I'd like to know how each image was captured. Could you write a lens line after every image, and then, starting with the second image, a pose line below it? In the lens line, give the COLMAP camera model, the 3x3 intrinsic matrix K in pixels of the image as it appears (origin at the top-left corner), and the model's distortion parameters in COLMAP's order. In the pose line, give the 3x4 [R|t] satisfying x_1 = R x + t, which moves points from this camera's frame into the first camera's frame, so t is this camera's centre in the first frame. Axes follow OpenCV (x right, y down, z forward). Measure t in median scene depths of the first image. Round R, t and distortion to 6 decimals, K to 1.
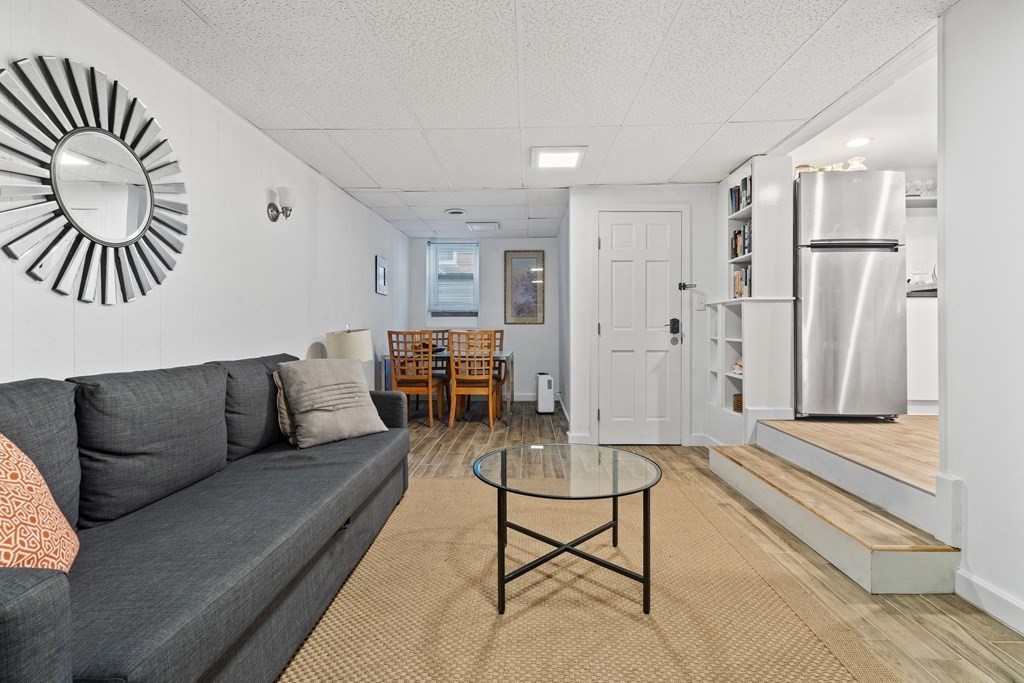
lens RADIAL K [[470.5, 0, 505.6], [0, 470.5, 333.4], [0, 0, 1]] dist [-0.005078, 0.002457]
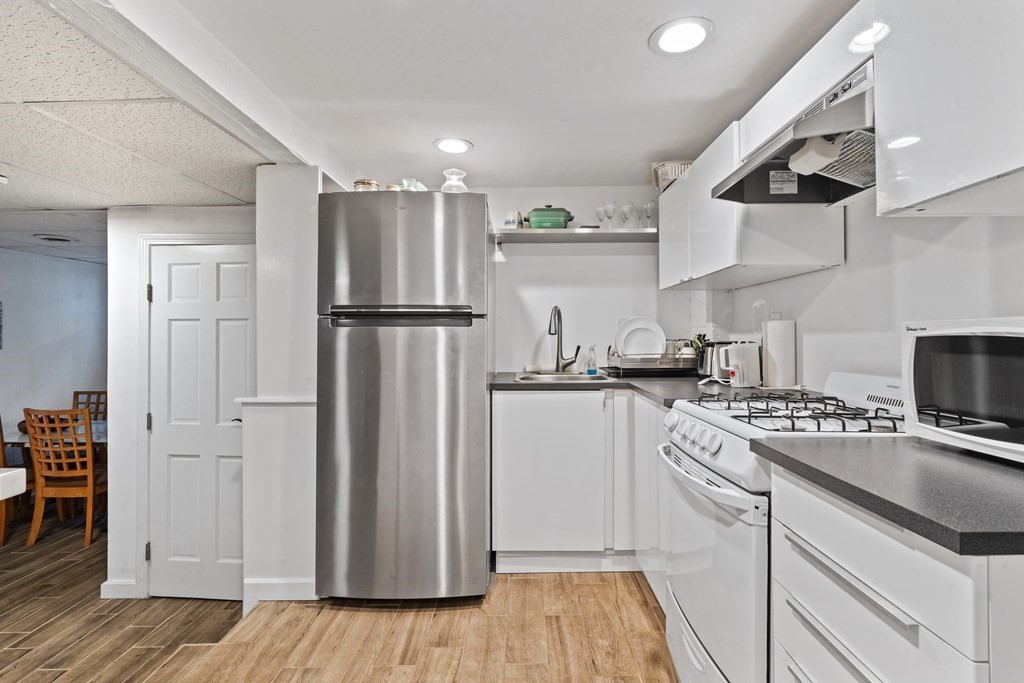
lens RADIAL K [[470.5, 0, 514.2], [0, 470.5, 337.0], [0, 0, 1]] dist [-0.005078, 0.002457]
pose [[0.998842, -0.000732, 0.048105, 1.068069], [0.001511, 0.999868, -0.016160, -0.185331], [-0.048087, 0.016214, 0.998712, 0.480376]]
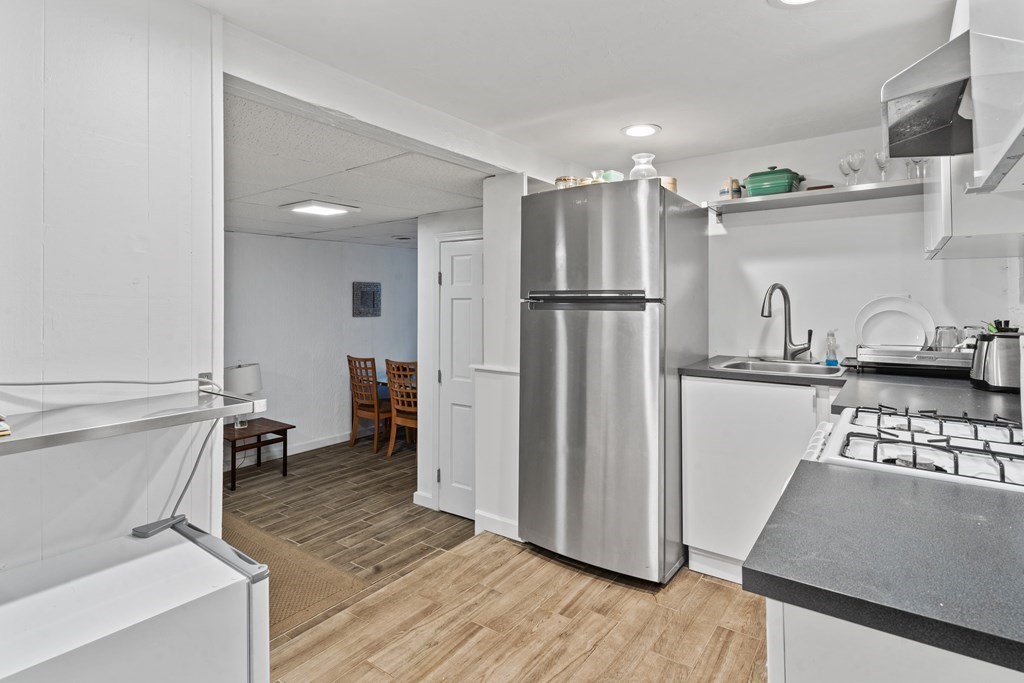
lens RADIAL K [[505.5, 0, 519.4], [0, 505.5, 298.4], [0, 0, 1]] dist [0.011658, -0.008053]
pose [[0.840536, -0.004330, -0.541738, 1.311217], [-0.009957, 0.999676, -0.023438, -0.213191], [0.541664, 0.025094, 0.840221, 0.437048]]
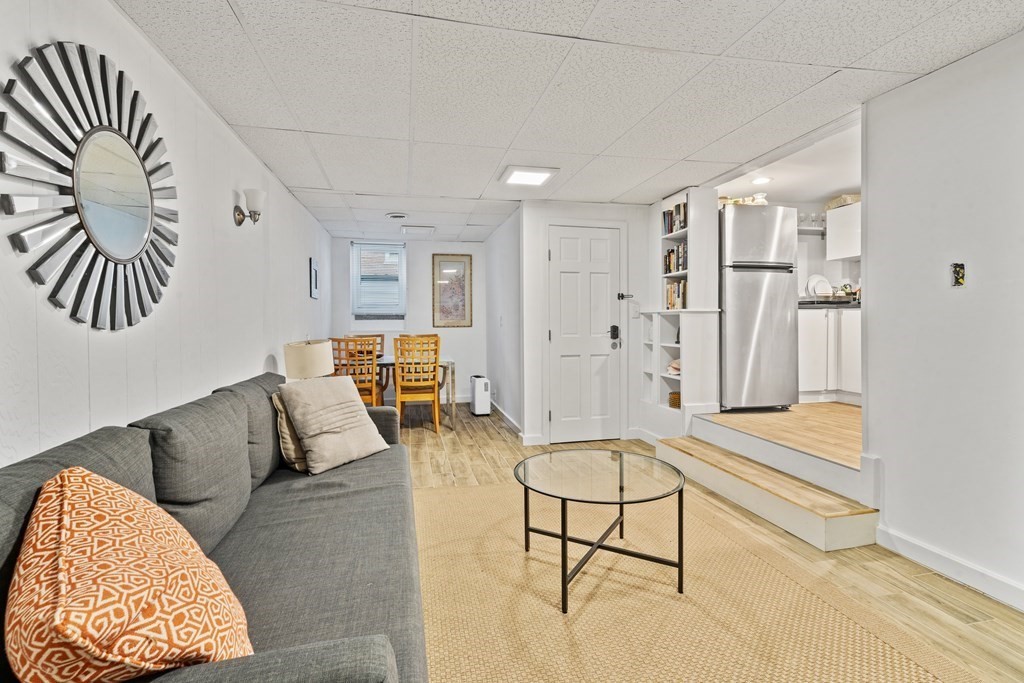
lens RADIAL K [[470.5, 0, 502.7], [0, 470.5, 332.5], [0, 0, 1]] dist [-0.005078, 0.002457]
pose [[0.968263, -0.009426, 0.249754, -0.267759], [0.007088, 0.999922, 0.010258, -0.043879], [-0.249831, -0.008162, 0.968255, -0.011360]]
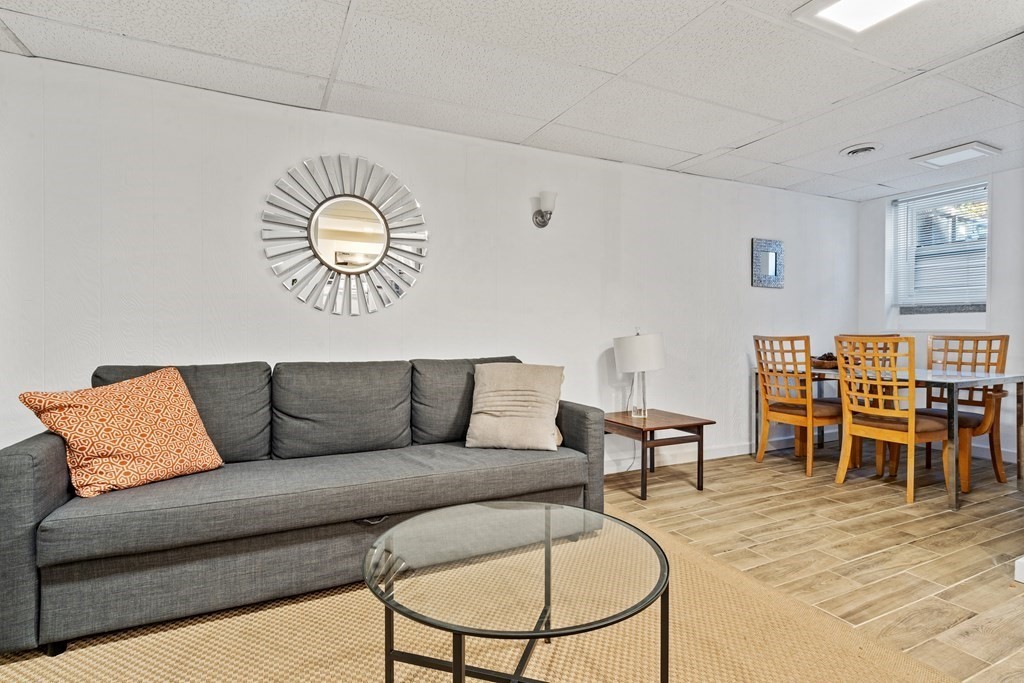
lens RADIAL K [[505.5, 0, 515.1], [0, 505.5, 340.5], [0, 0, 1]] dist [0.011658, -0.008053]
pose [[0.476320, 0.014300, -0.879156, 0.531623], [-0.010341, 0.999890, 0.010661, -0.003393], [0.879211, 0.004013, 0.476415, 0.499740]]
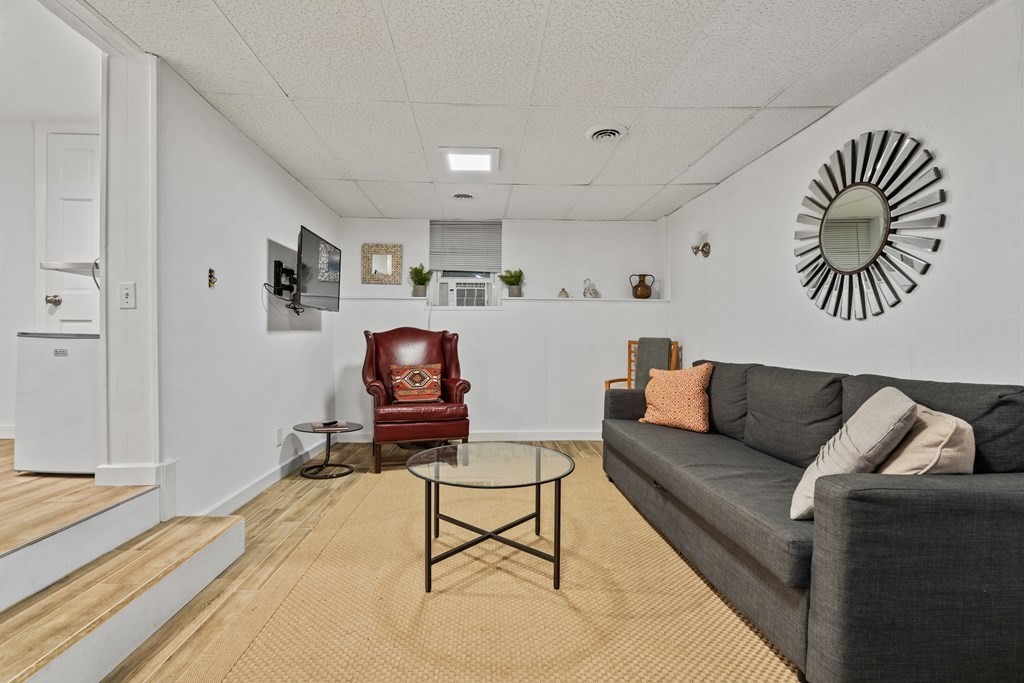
lens RADIAL K [[470.5, 0, 501.9], [0, 470.5, 340.6], [0, 0, 1]] dist [-0.005078, 0.002457]
pose [[-0.996700, -0.004179, -0.081064, 0.143508], [-0.005596, 0.999835, 0.017268, -0.016121], [0.080978, 0.017665, -0.996559, 1.561738]]
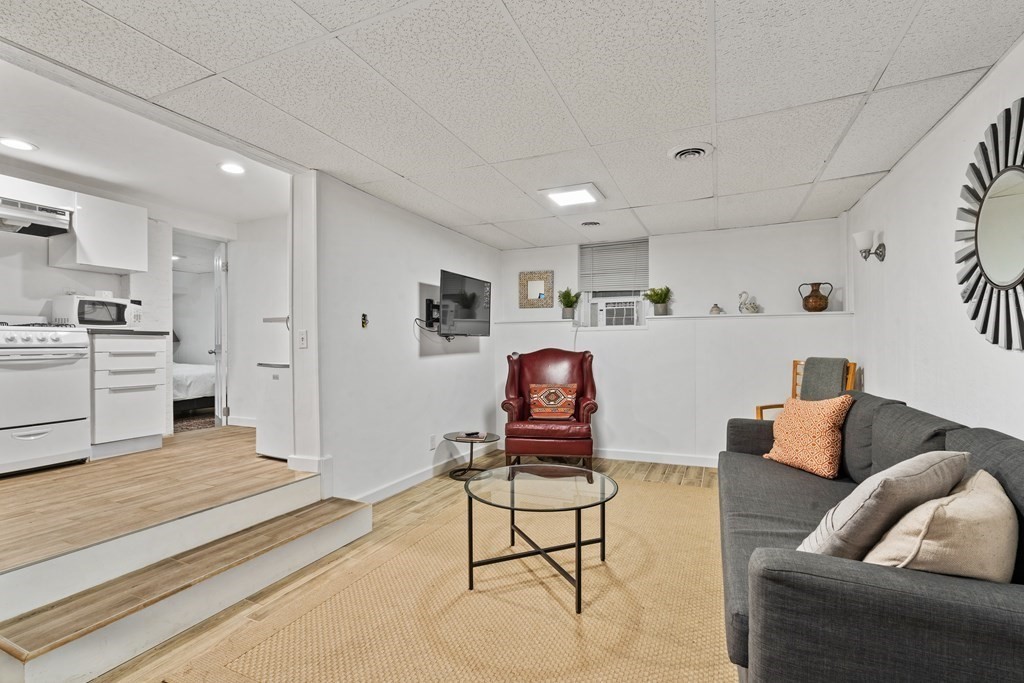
lens RADIAL K [[470.5, 0, 517.7], [0, 470.5, 344.7], [0, 0, 1]] dist [-0.005078, 0.002457]
pose [[-0.931910, 0.006268, 0.362636, -0.193228], [0.011000, 0.999879, 0.010985, -0.068576], [-0.362523, 0.014226, -0.931866, 1.595719]]
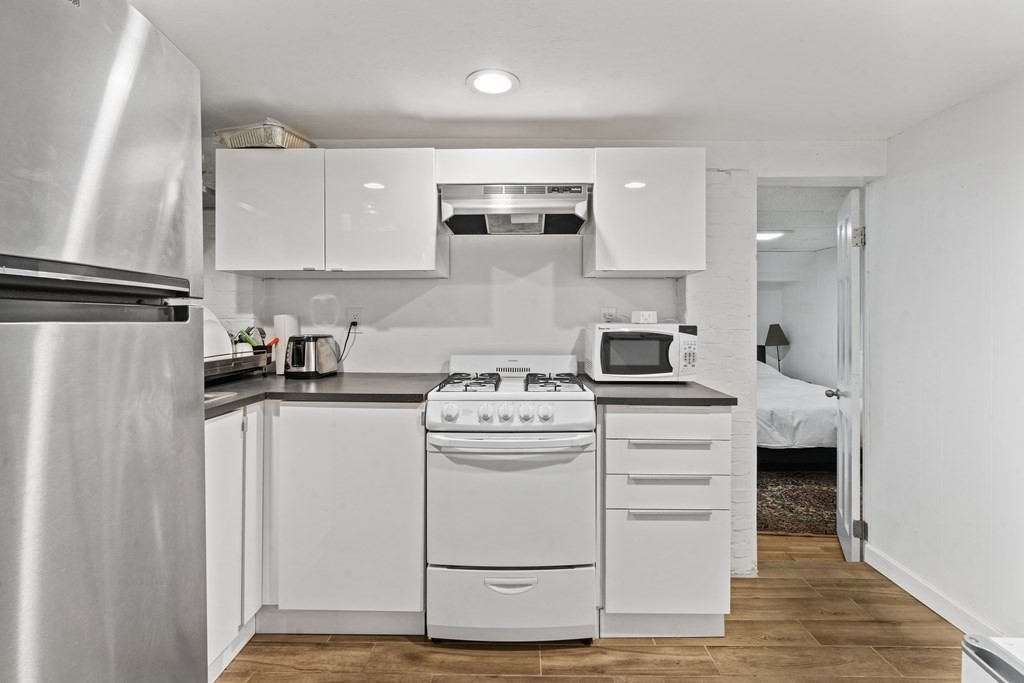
lens RADIAL K [[470.5, 0, 520.9], [0, 470.5, 317.5], [0, 0, 1]] dist [-0.005078, 0.002457]
pose [[-0.036432, 0.002293, 0.999334, 0.649144], [0.012458, 0.999921, -0.001840, -0.215076], [-0.999258, 0.012383, -0.036458, 0.986867]]
